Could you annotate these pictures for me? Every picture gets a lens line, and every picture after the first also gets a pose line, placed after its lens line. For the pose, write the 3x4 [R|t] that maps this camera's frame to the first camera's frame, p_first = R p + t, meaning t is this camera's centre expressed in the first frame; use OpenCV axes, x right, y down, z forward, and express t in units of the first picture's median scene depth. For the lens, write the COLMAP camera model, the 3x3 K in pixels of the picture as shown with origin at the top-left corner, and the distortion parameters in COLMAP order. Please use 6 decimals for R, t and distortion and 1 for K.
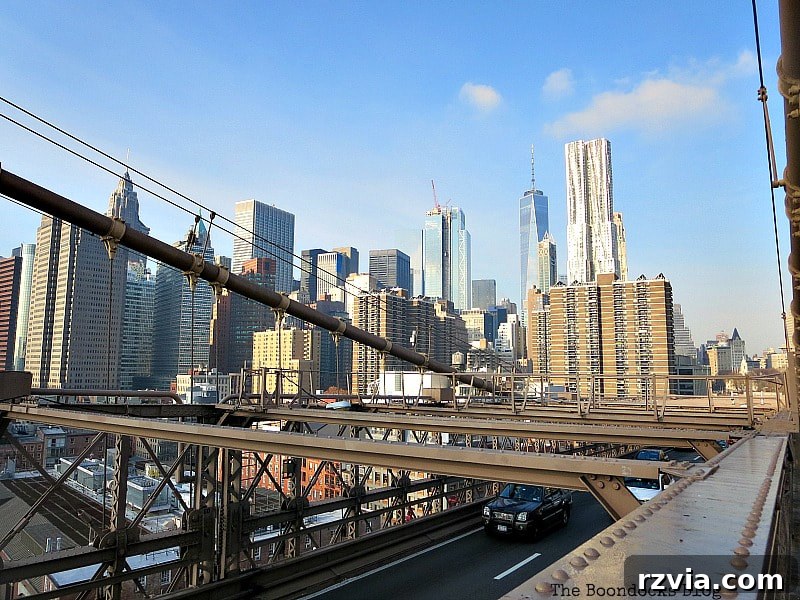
lens RADIAL K [[586.8, 0, 378.5], [0, 586.8, 290.3], [0, 0, 1]] dist [-0.006075, 0.002587]
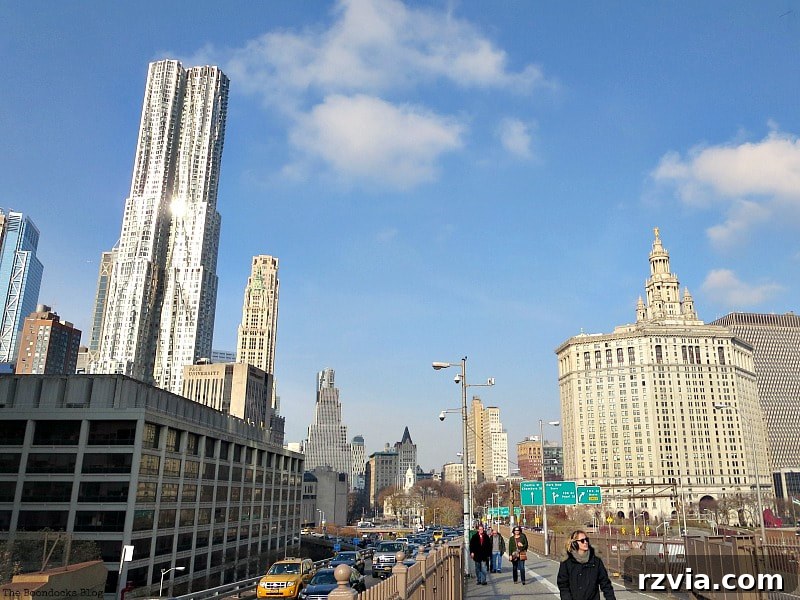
lens RADIAL K [[672.7, 0, 400.0], [0, 672.7, 300.0], [0, 0, 1]] dist [-0.003070, -0.000193]
pose [[0.868163, 0.126807, 0.479805, 0.254263], [-0.057289, 0.985949, -0.156916, 0.057299], [-0.492961, 0.108741, 0.863229, 0.369987]]
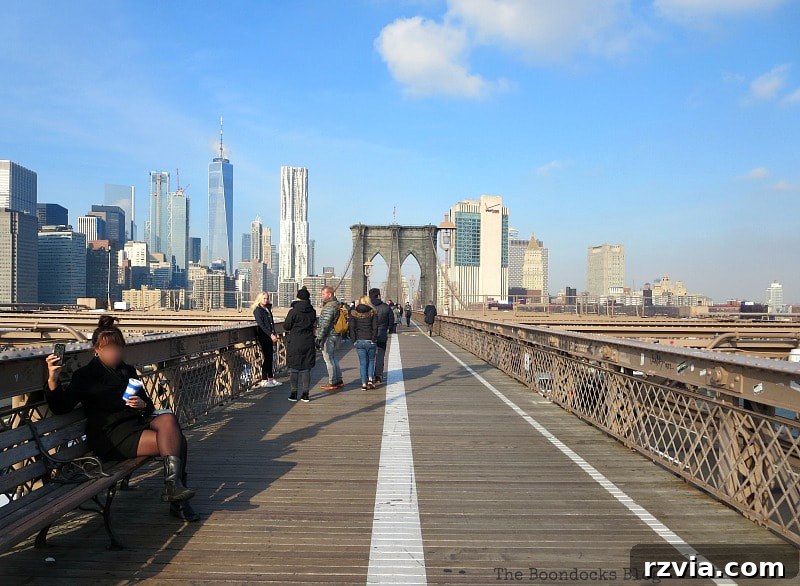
lens RADIAL K [[595.4, 0, 400.0], [0, 595.4, 293.0], [0, 0, 1]] dist [0.000035, -0.000774]
pose [[0.807077, 0.013890, 0.590283, -0.362541], [-0.081200, 0.992836, 0.087659, -0.082724], [-0.584836, -0.118679, 0.802423, -0.500971]]
